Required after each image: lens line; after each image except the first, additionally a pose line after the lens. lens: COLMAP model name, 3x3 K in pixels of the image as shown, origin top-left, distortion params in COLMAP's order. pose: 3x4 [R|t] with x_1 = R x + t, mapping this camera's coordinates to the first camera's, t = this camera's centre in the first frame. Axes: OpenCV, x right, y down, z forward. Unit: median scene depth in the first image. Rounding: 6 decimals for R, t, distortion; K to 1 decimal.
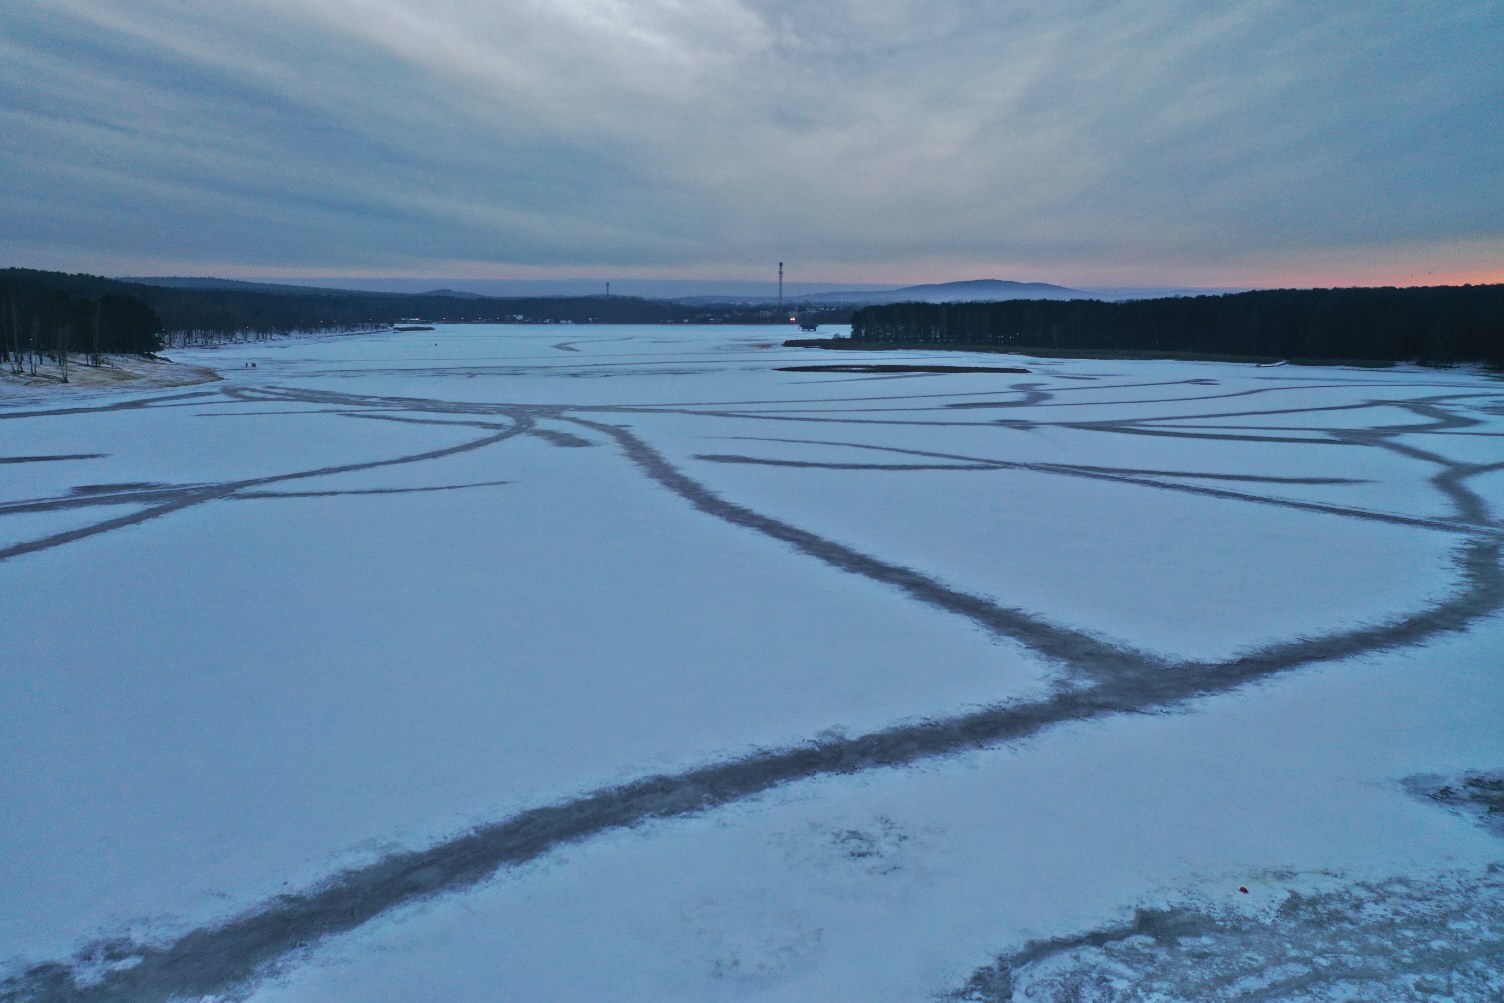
lens RADIAL K [[1194.2, 0, 752.0], [0, 1194.2, 501.5], [0, 0, 1]] dist [0.005612, -0.031201]
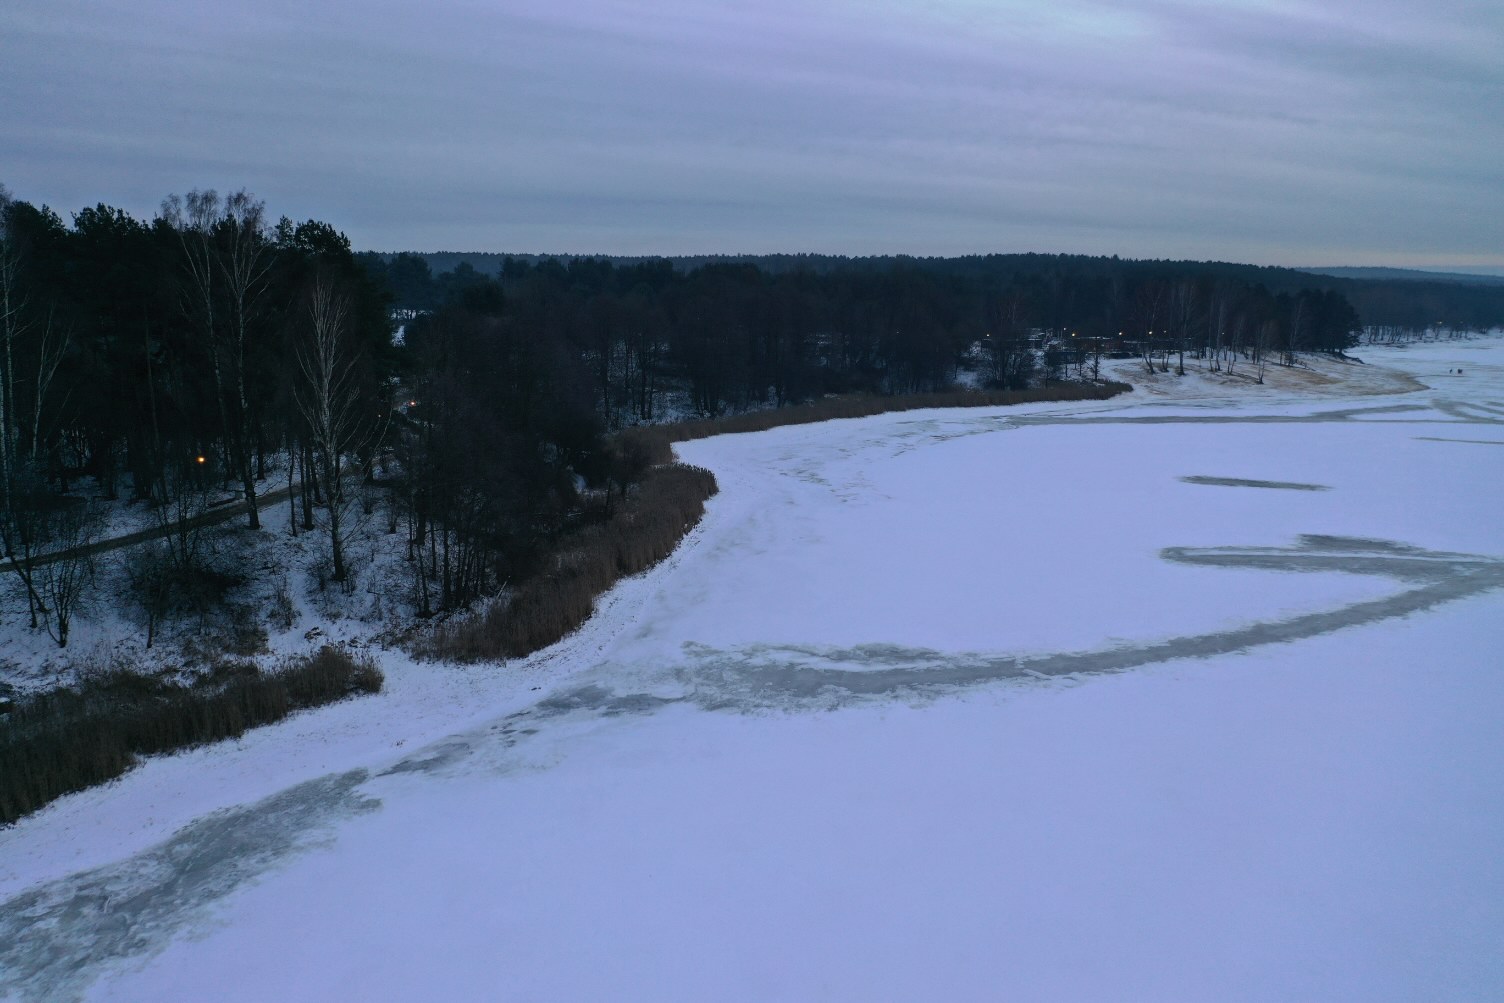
lens RADIAL K [[1194.2, 0, 752.0], [0, 1194.2, 501.5], [0, 0, 1]] dist [0.005612, -0.031201]
pose [[0.625632, 0.135556, -0.768251, -0.071892], [-0.128937, 0.989211, 0.069544, -0.017353], [0.769389, 0.055547, 0.636360, 0.075018]]
